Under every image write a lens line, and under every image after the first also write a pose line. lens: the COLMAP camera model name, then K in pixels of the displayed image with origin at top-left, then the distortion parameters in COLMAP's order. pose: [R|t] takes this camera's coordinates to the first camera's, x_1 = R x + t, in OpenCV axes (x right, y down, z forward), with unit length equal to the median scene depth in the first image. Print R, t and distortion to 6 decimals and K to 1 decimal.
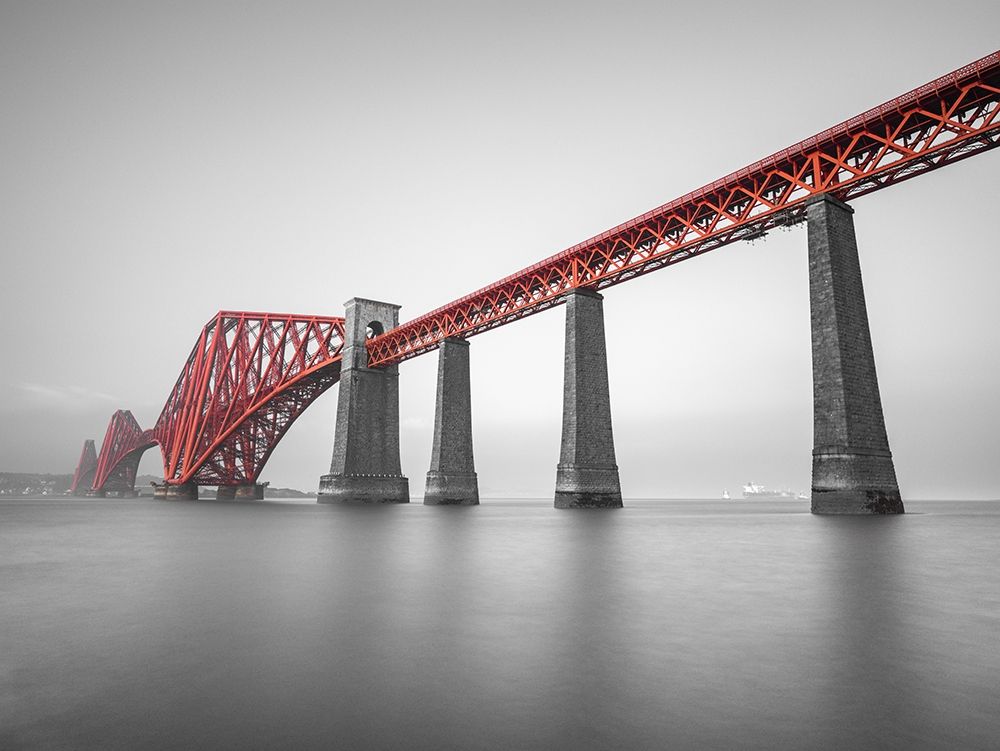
lens RADIAL K [[481.3, 0, 521.1], [0, 481.3, 376.0], [0, 0, 1]] dist [0.001380, 0.000245]
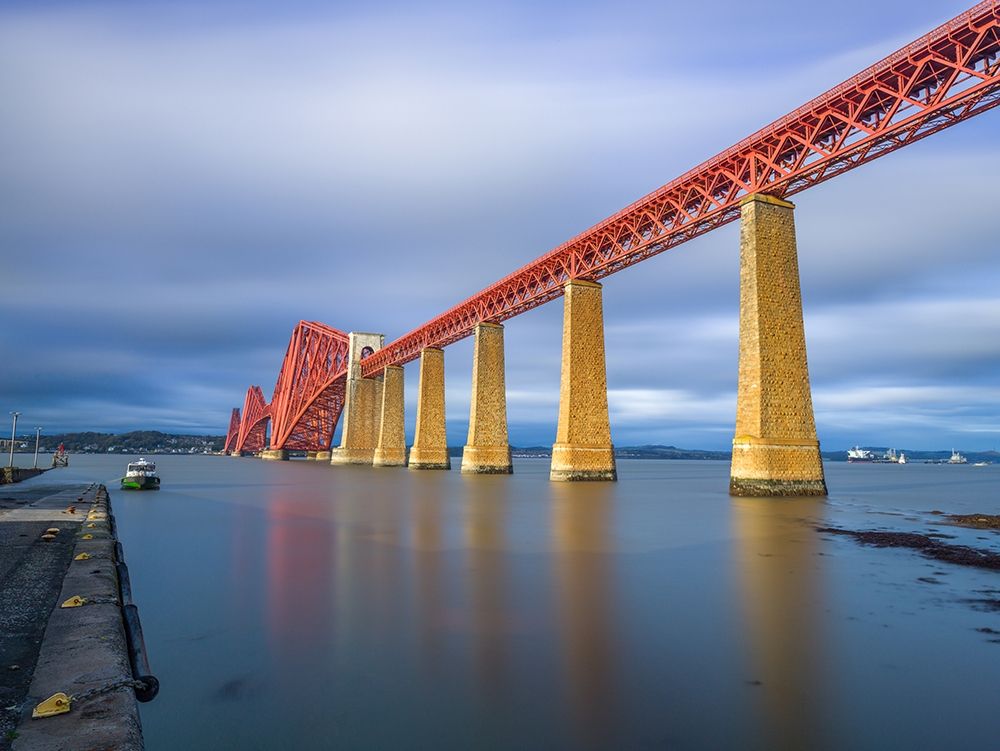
lens RADIAL K [[770.2, 0, 500.0], [0, 770.2, 375.5], [0, 0, 1]] dist [0.065283, -0.073028]
pose [[0.916302, -0.001735, -0.400485, 0.513959], [0.047227, 0.993481, 0.103751, -0.124979], [0.397695, -0.113981, 0.910411, -0.505858]]
